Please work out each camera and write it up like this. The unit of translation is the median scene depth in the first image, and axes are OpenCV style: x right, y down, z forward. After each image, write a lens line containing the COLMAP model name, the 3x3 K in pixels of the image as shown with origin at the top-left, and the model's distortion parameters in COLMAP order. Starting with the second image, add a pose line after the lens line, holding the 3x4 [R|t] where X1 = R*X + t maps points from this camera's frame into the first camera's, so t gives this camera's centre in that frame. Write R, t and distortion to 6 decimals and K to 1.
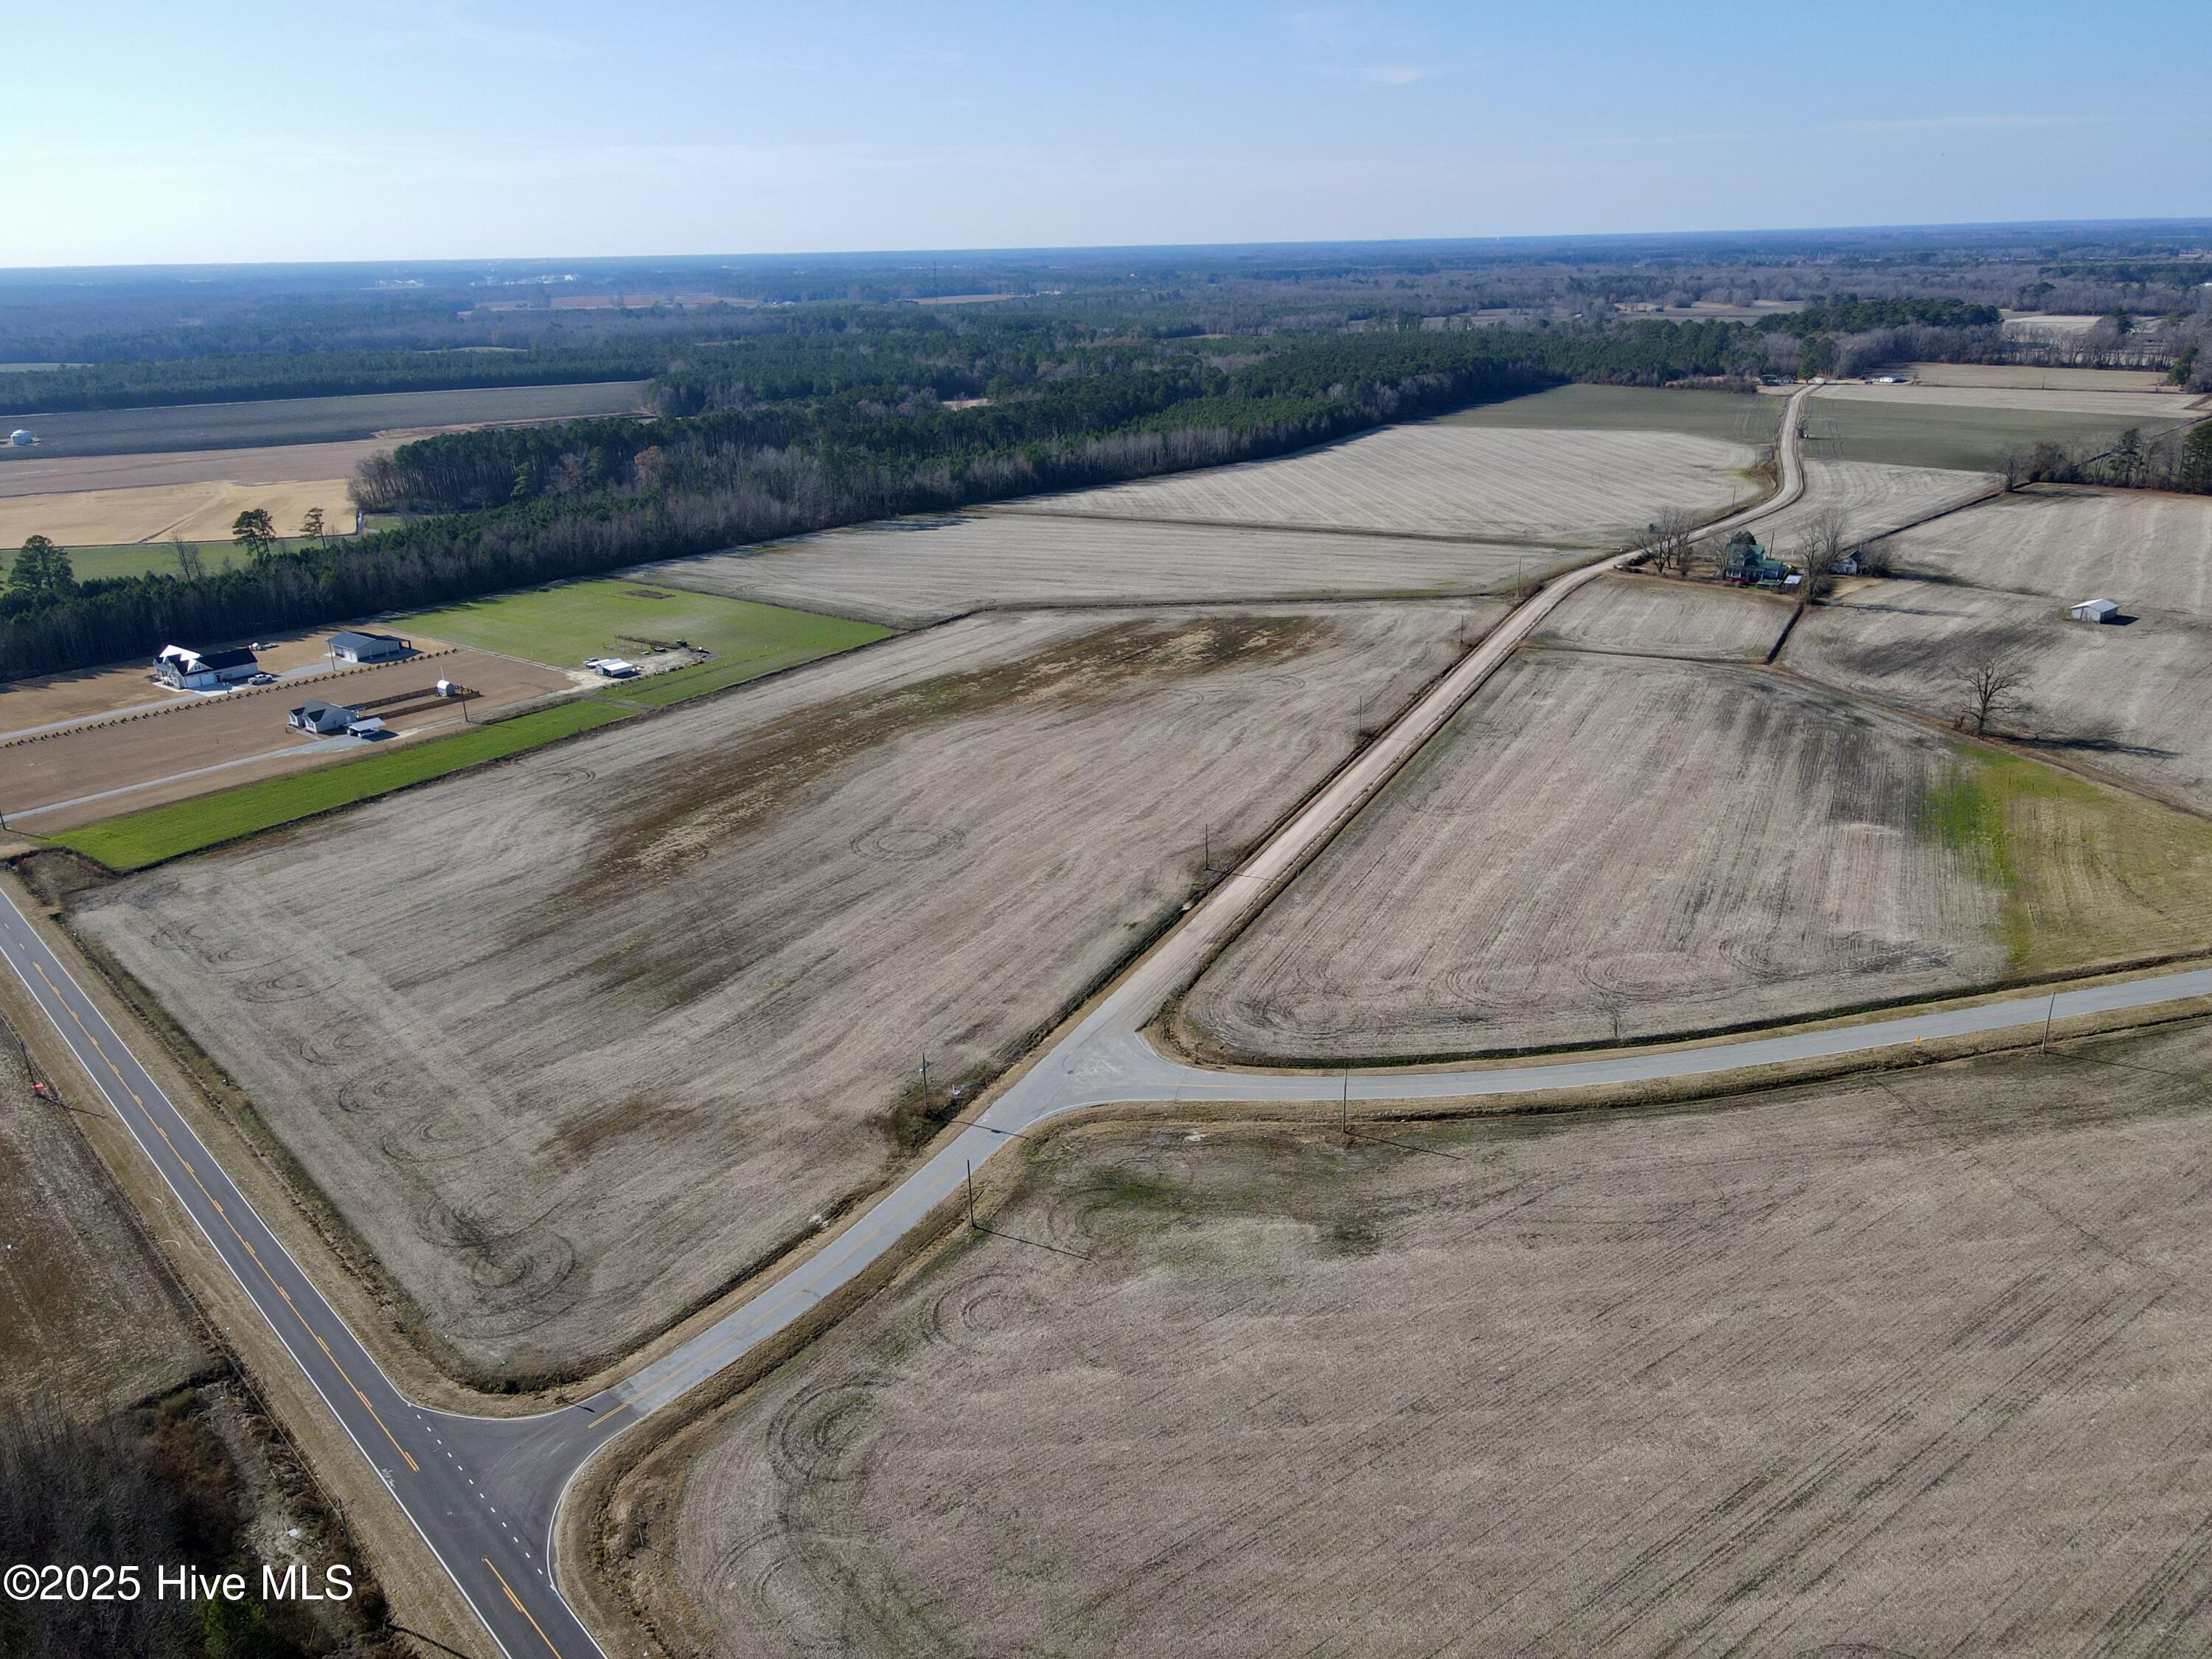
lens RADIAL K [[1609.2, 0, 1113.4], [0, 1609.2, 836.1], [0, 0, 1]] dist [0.014300, 0.003626]
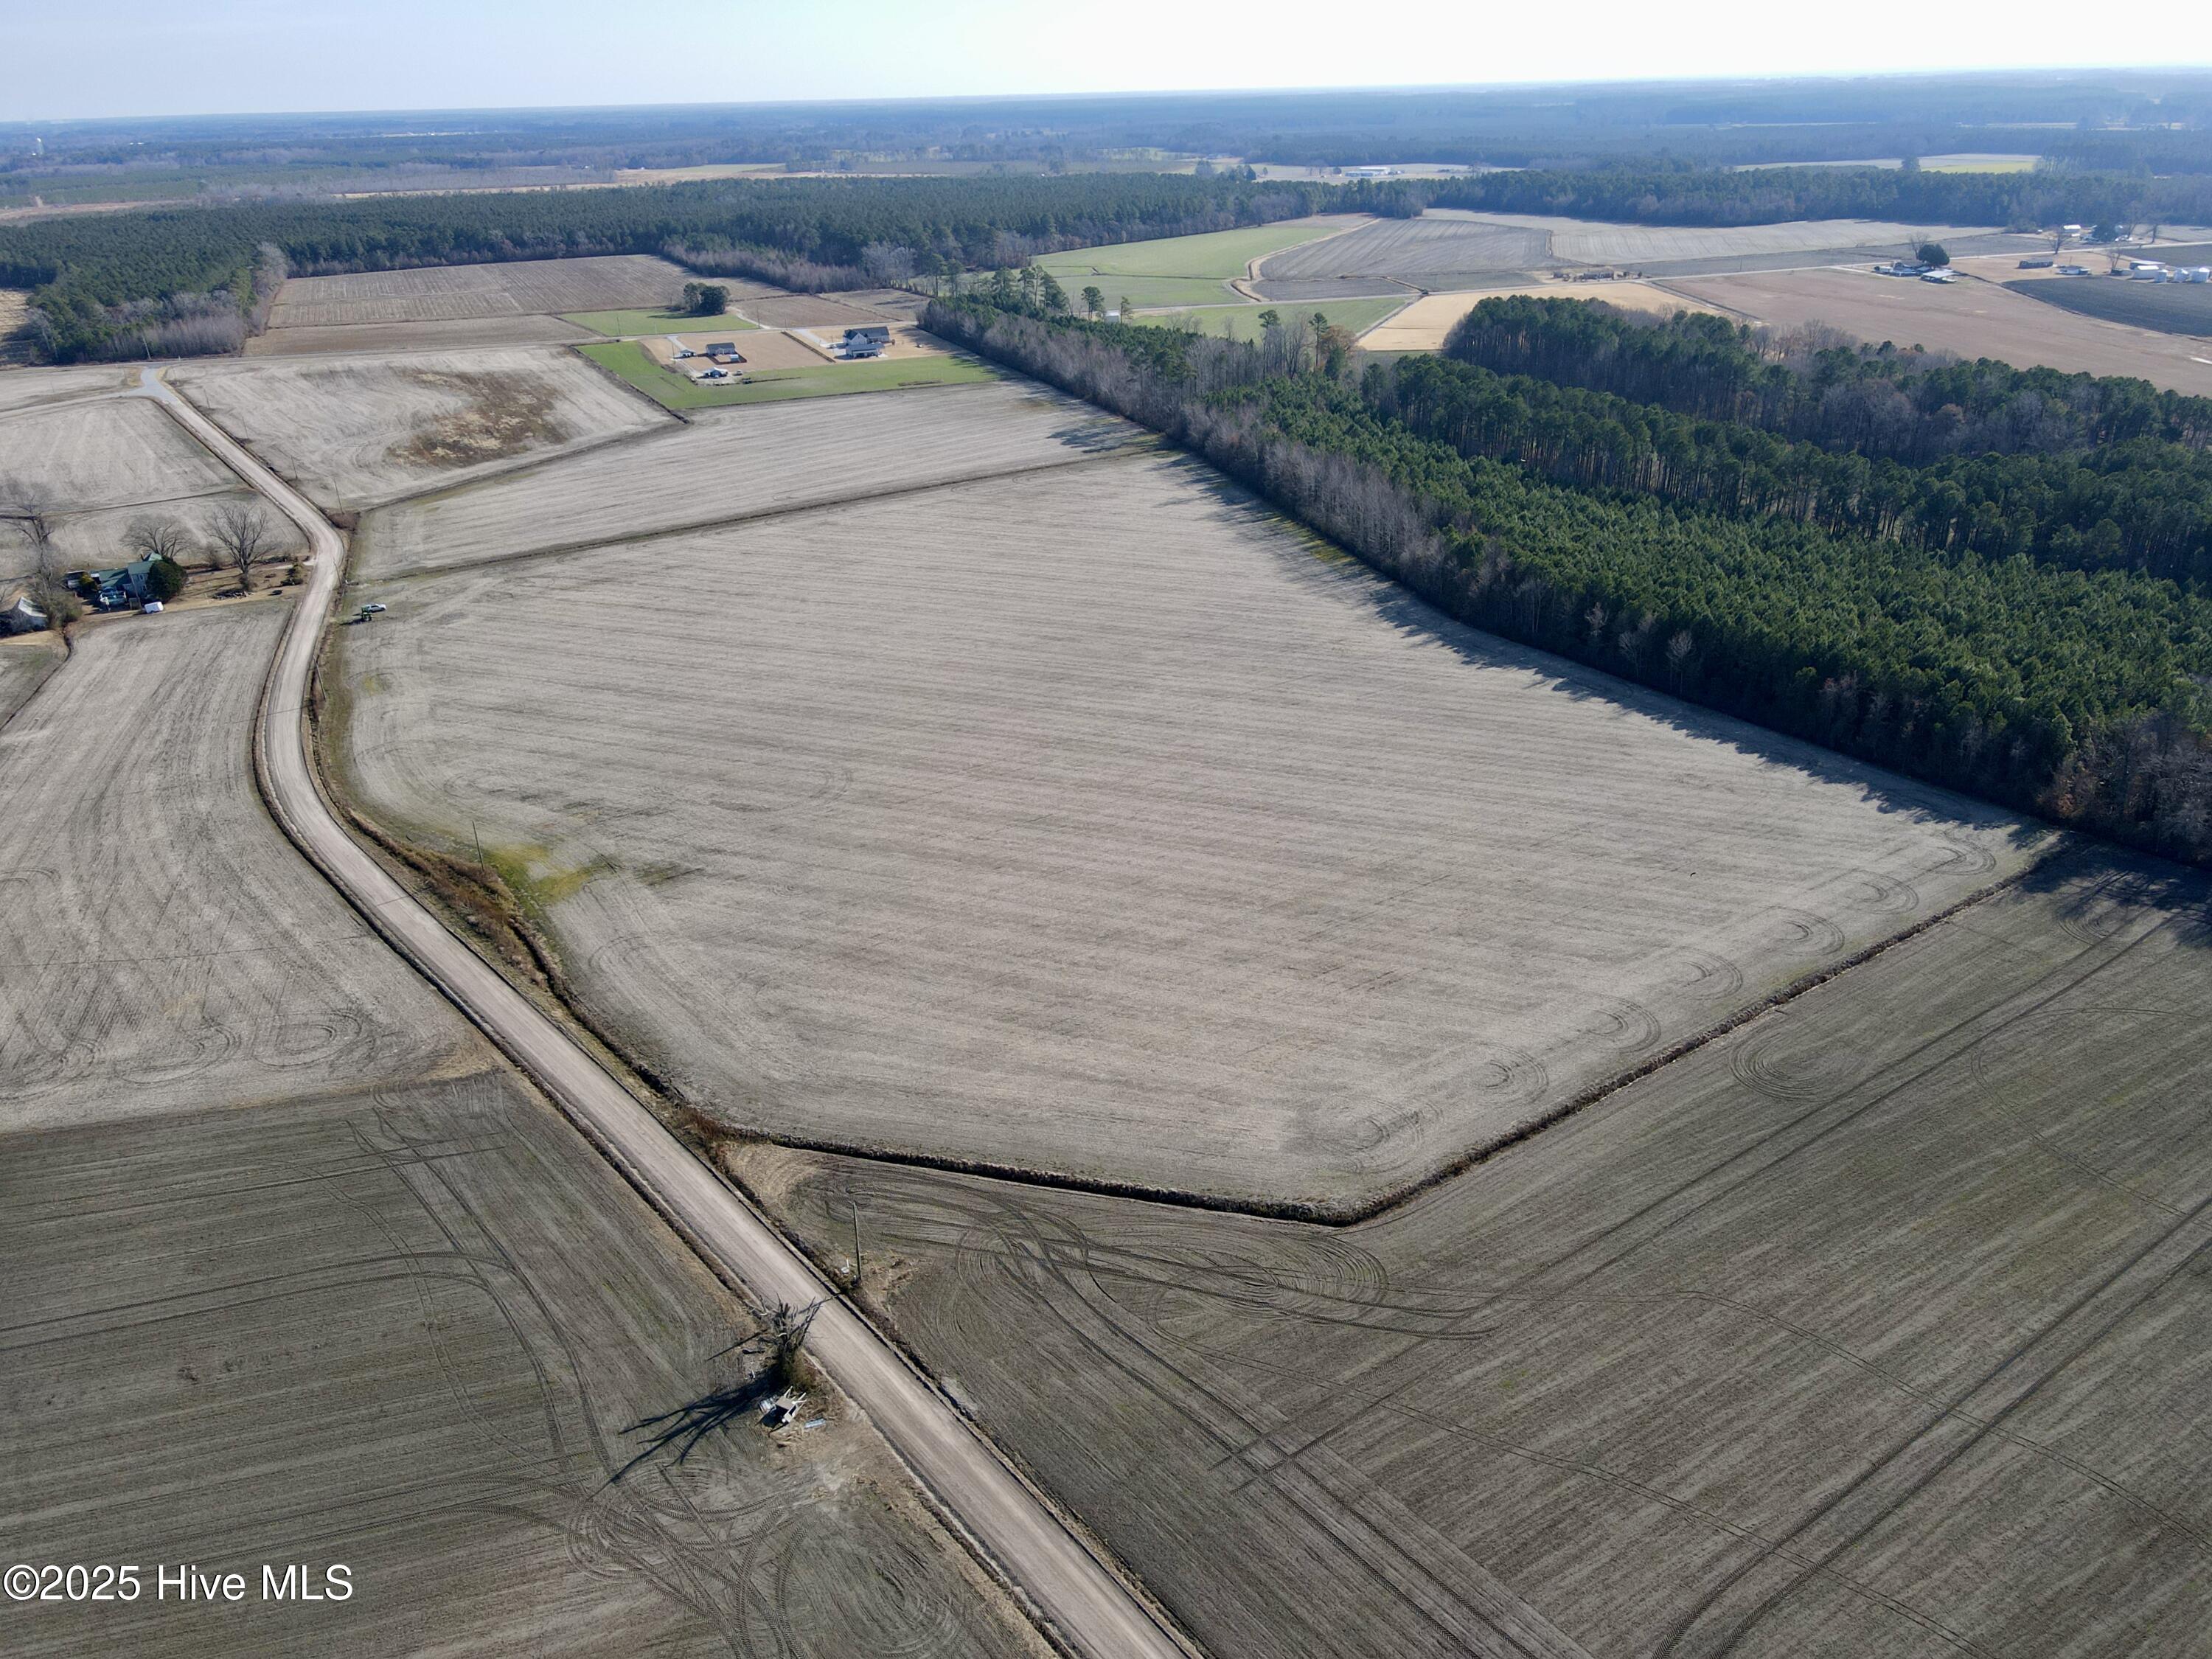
lens RADIAL K [[1609.2, 0, 1115.3], [0, 1609.2, 828.3], [0, 0, 1]] dist [0.014300, 0.003626]
pose [[-0.477423, 0.396213, -0.784272, 1.245749], [-0.273580, 0.781168, 0.561186, -0.975096], [0.834998, 0.482484, -0.264551, 2.455847]]
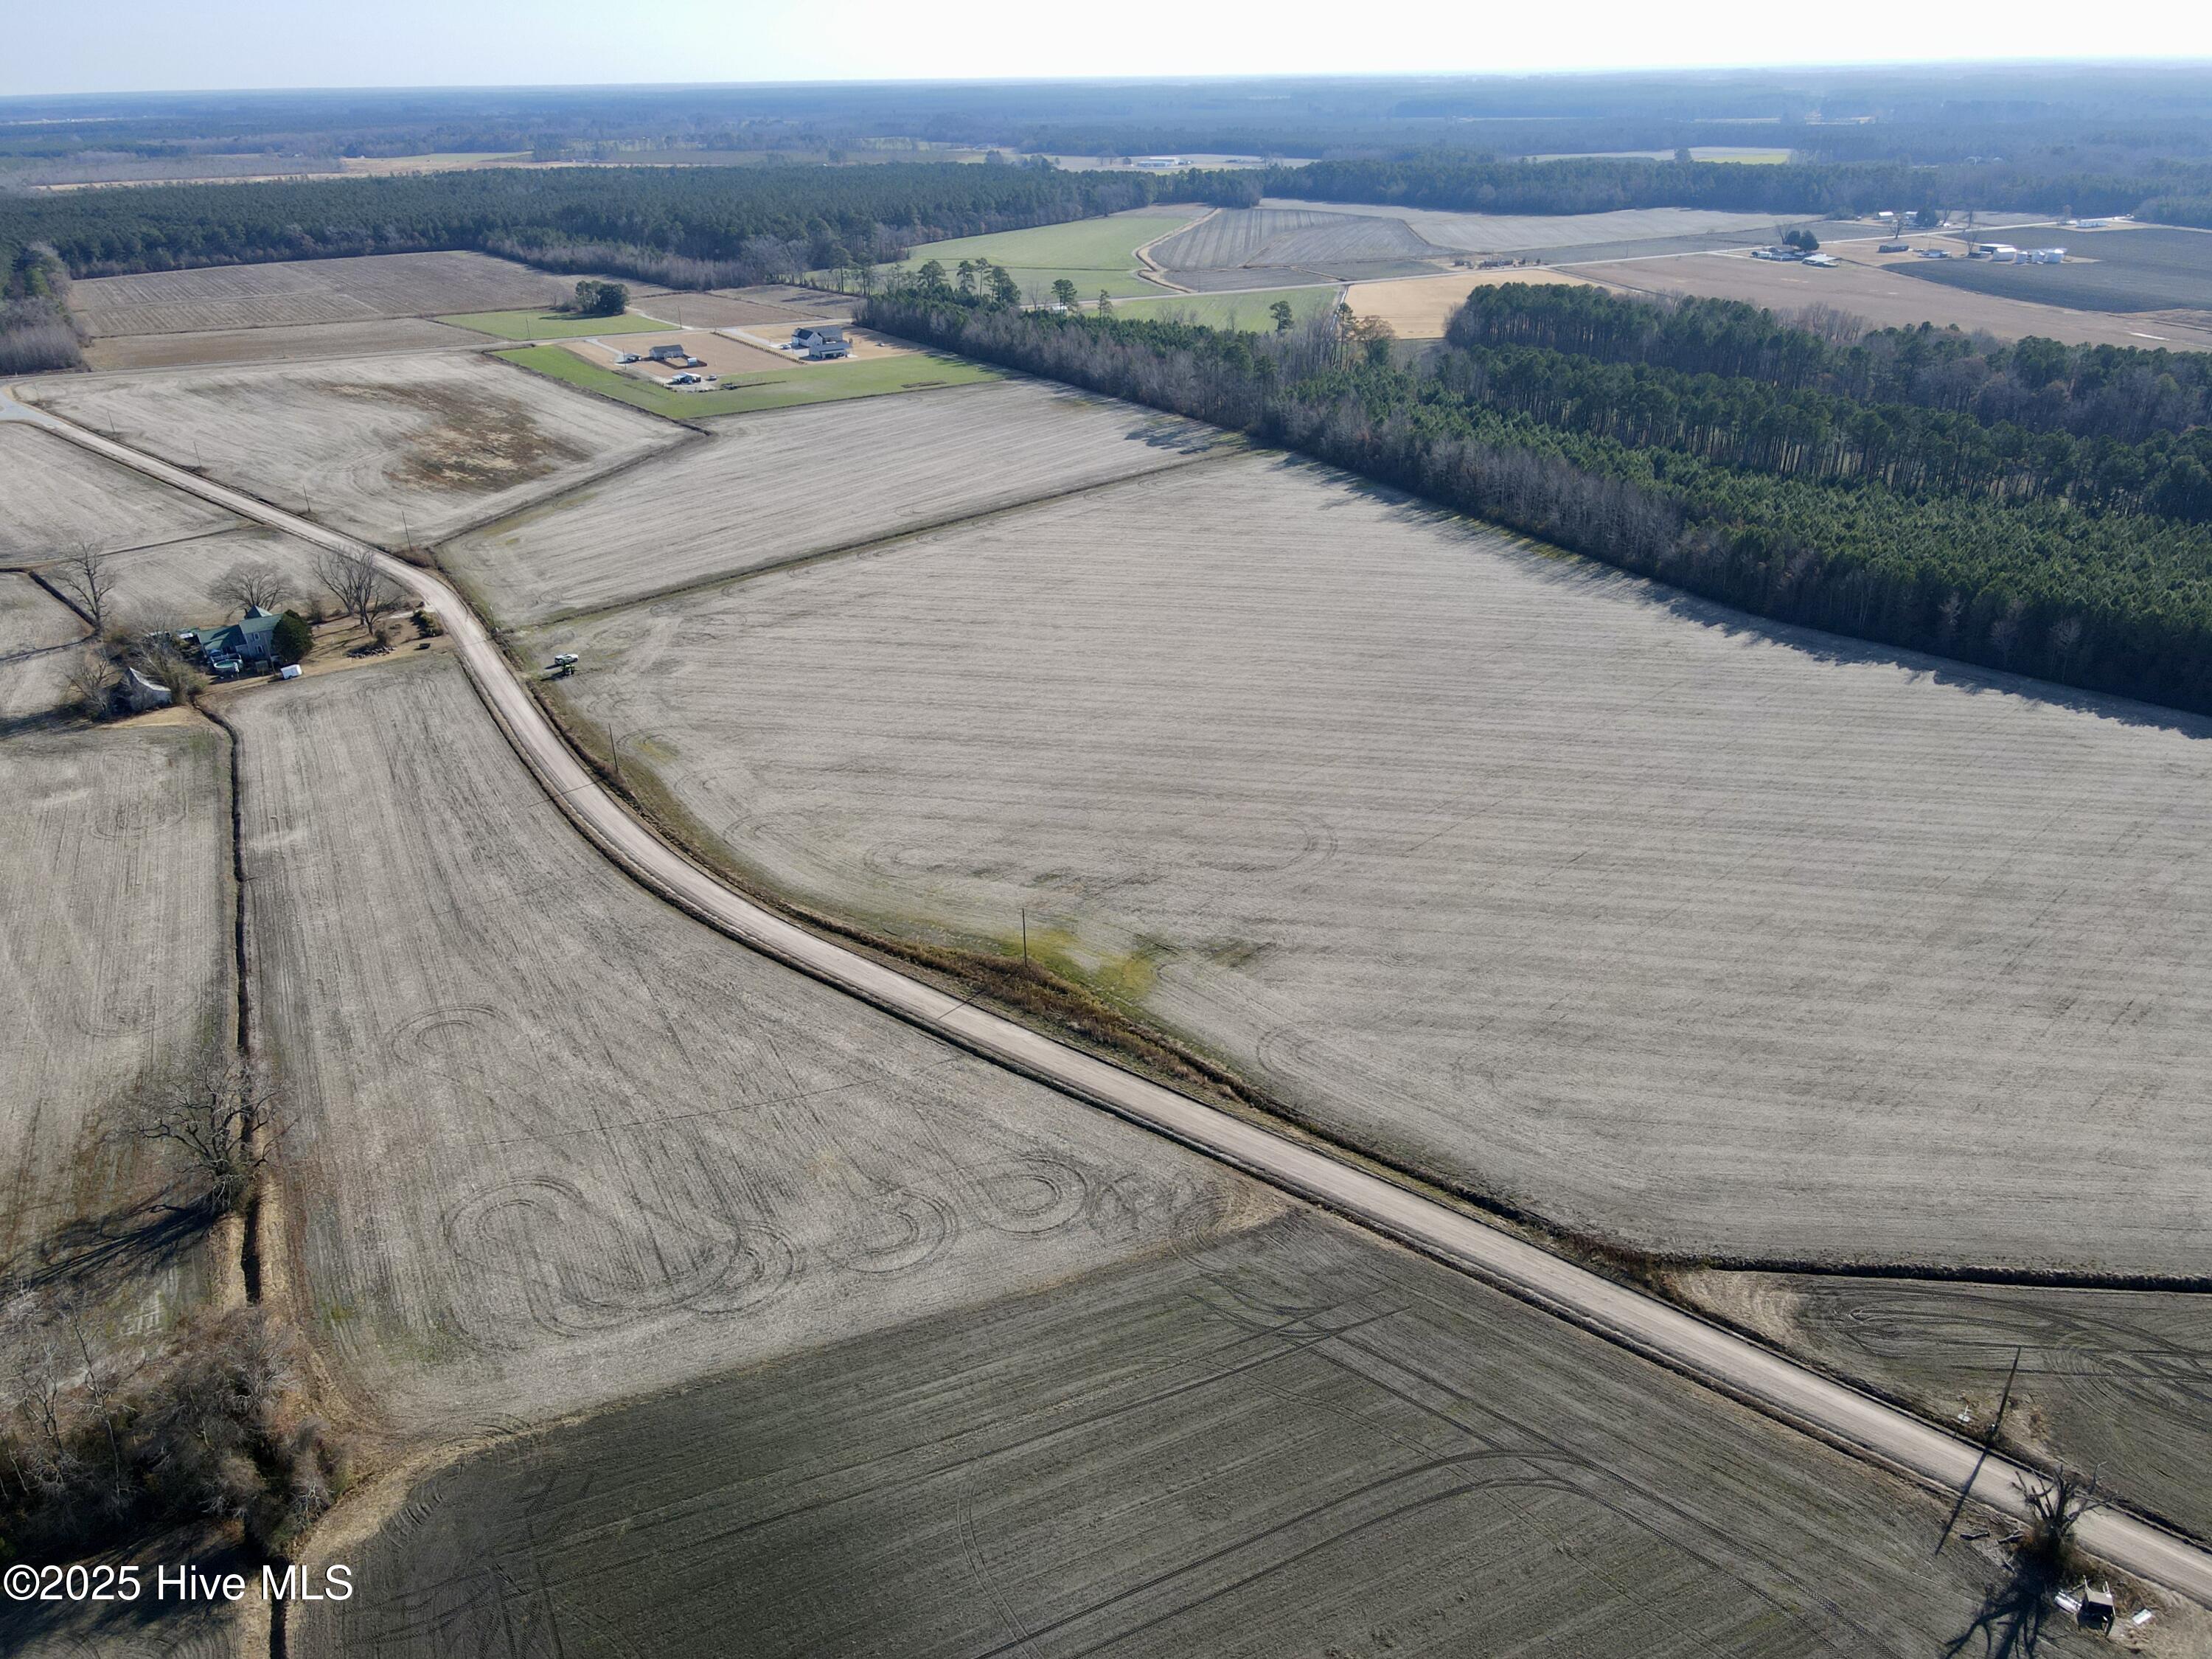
lens RADIAL K [[1609.2, 0, 1117.3], [0, 1609.2, 828.1], [0, 0, 1]] dist [0.014300, 0.003626]
pose [[-0.314071, 0.427030, -0.847942, 1.319026], [-0.308865, 0.798592, 0.516578, -0.846073], [0.897754, 0.424142, -0.118920, 2.104576]]
